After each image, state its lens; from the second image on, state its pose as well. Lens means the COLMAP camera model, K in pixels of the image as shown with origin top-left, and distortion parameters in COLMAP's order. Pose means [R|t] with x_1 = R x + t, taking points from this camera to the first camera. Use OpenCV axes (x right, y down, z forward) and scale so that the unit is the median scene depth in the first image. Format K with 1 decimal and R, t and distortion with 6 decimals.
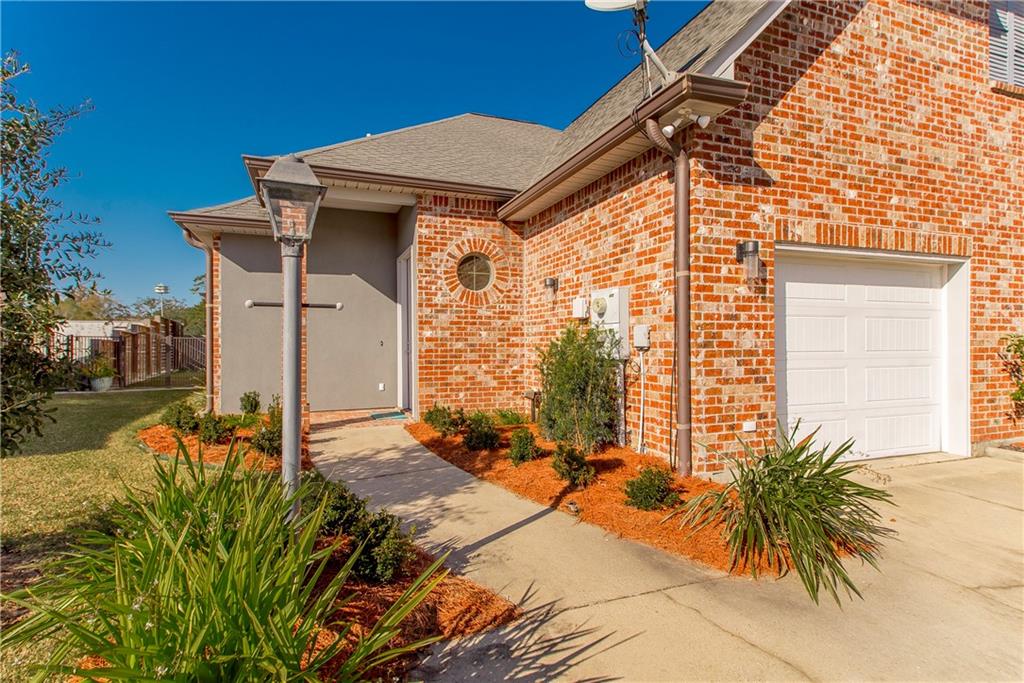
lens RADIAL K [[531.0, 0, 506.8], [0, 531.0, 343.5], [0, 0, 1]] dist [0.012780, -0.001062]
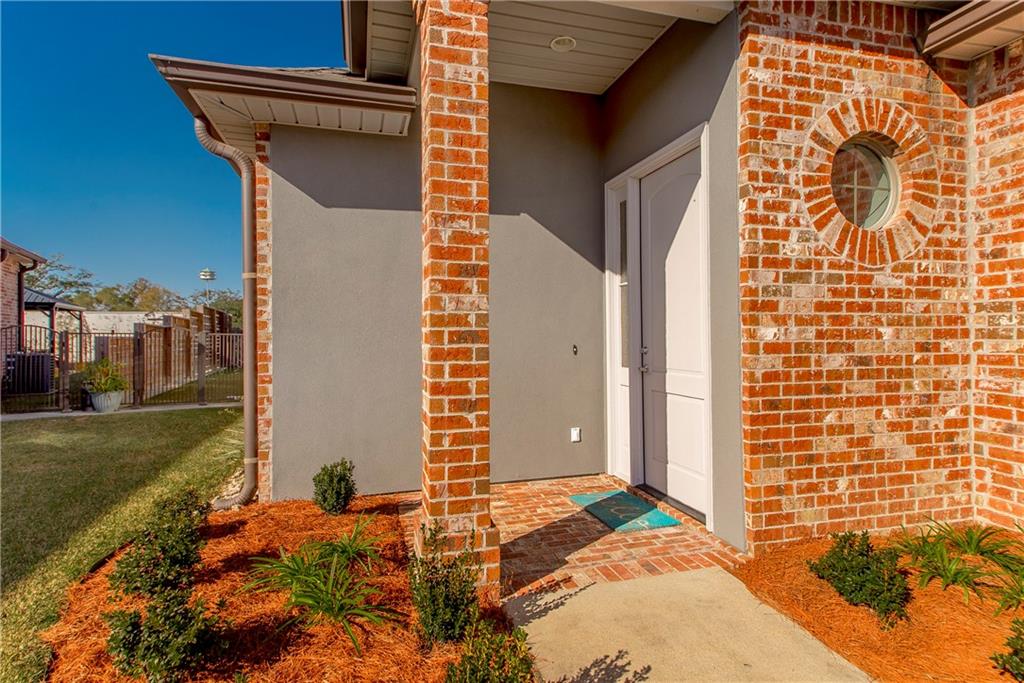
lens RADIAL K [[531.0, 0, 510.5], [0, 531.0, 335.3], [0, 0, 1]] dist [0.012780, -0.001062]
pose [[0.997377, -0.003274, -0.072308, -0.311074], [0.003603, 0.999984, 0.004427, -0.019671], [0.072292, -0.004676, 0.997373, 0.581078]]
